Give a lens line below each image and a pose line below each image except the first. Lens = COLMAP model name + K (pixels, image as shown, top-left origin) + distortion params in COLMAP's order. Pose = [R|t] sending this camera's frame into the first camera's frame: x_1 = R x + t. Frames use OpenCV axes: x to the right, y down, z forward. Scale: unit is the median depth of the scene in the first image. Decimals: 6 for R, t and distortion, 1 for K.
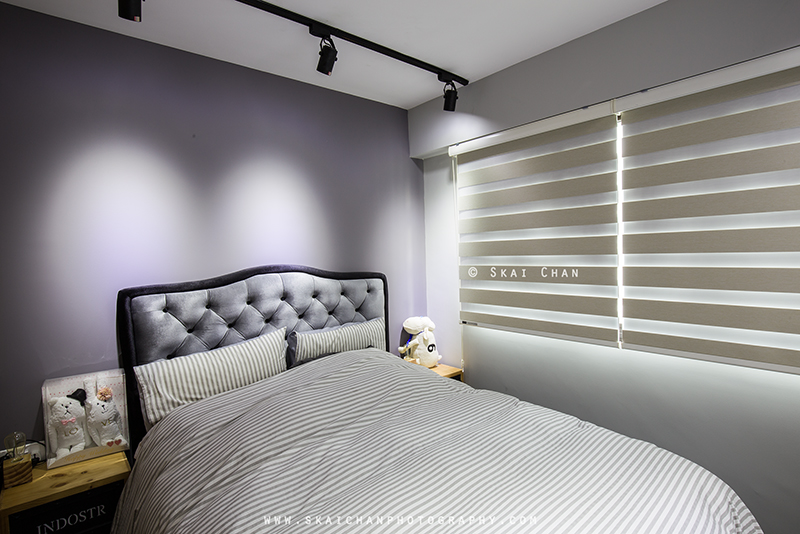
lens RADIAL K [[421.5, 0, 397.3], [0, 421.5, 269.2], [0, 0, 1]] dist [0.003617, 0.000577]
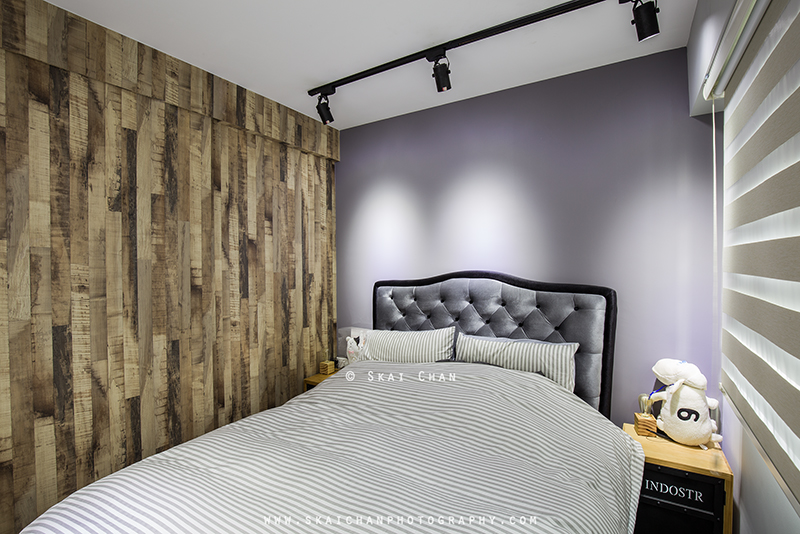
lens RADIAL K [[372.7, 0, 395.2], [0, 372.7, 266.9], [0, 0, 1]] dist [-0.026402, -0.000383]
pose [[0.291160, 0.033097, -0.956102, 0.624899], [-0.041339, 0.998903, 0.021990, -0.034817], [0.955781, 0.033122, 0.292209, 0.569188]]
